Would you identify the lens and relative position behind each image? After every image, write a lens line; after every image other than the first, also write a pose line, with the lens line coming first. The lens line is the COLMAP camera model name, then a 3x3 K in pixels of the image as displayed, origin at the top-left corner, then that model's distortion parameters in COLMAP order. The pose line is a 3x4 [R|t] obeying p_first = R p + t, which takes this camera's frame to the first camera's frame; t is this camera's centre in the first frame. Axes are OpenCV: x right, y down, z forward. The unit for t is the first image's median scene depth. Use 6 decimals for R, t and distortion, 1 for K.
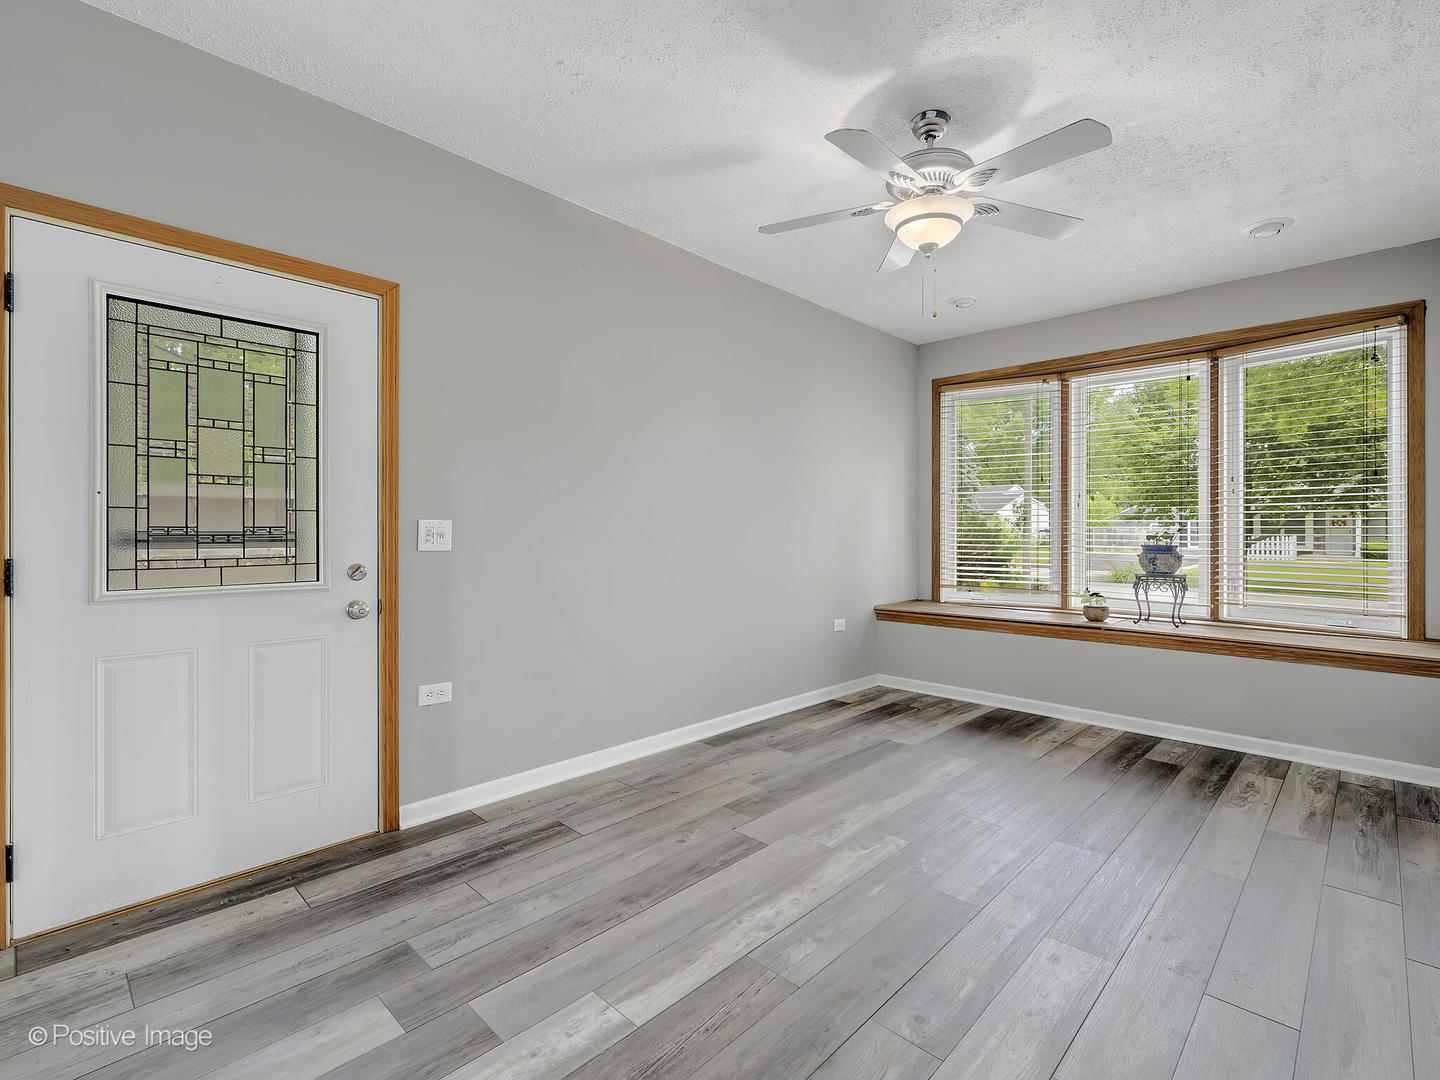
lens RADIAL K [[674.8, 0, 800.7], [0, 674.8, 536.7], [0, 0, 1]] dist [-0.001163, -0.000454]
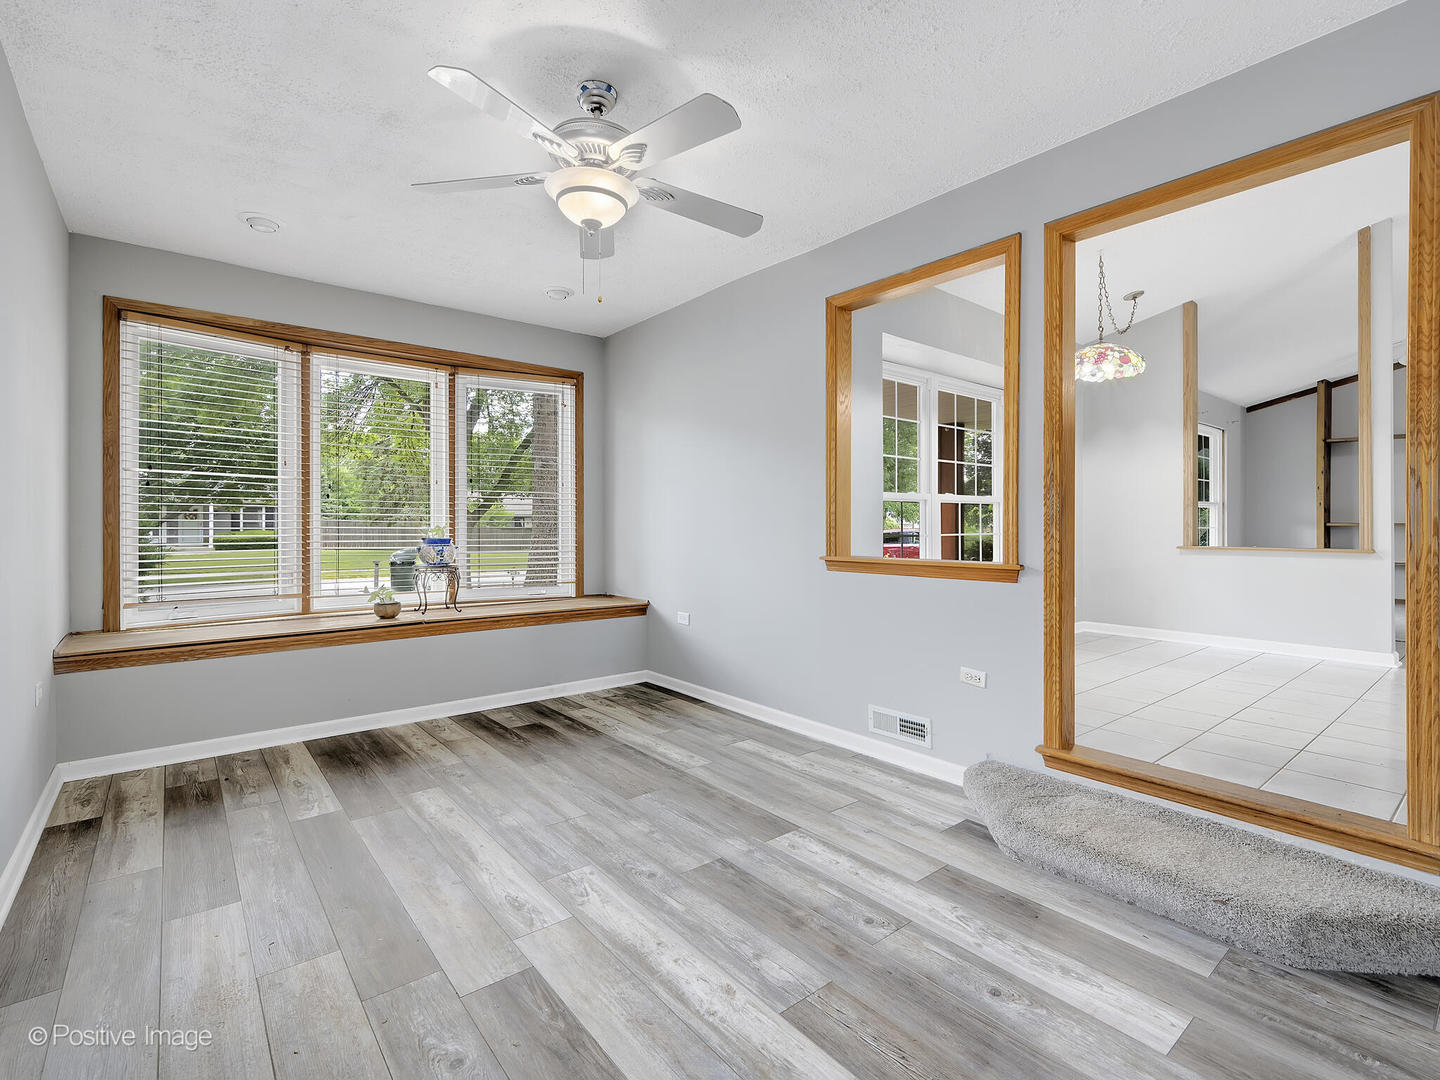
lens RADIAL K [[658.6, 0, 670.7], [0, 658.6, 526.6], [0, 0, 1]] dist [0.002338, 0.000128]
pose [[0.213892, -0.003928, 0.976850, -0.463652], [0.008788, 0.999959, 0.002097, -0.004812], [-0.976818, 0.008136, 0.213917, 0.470237]]
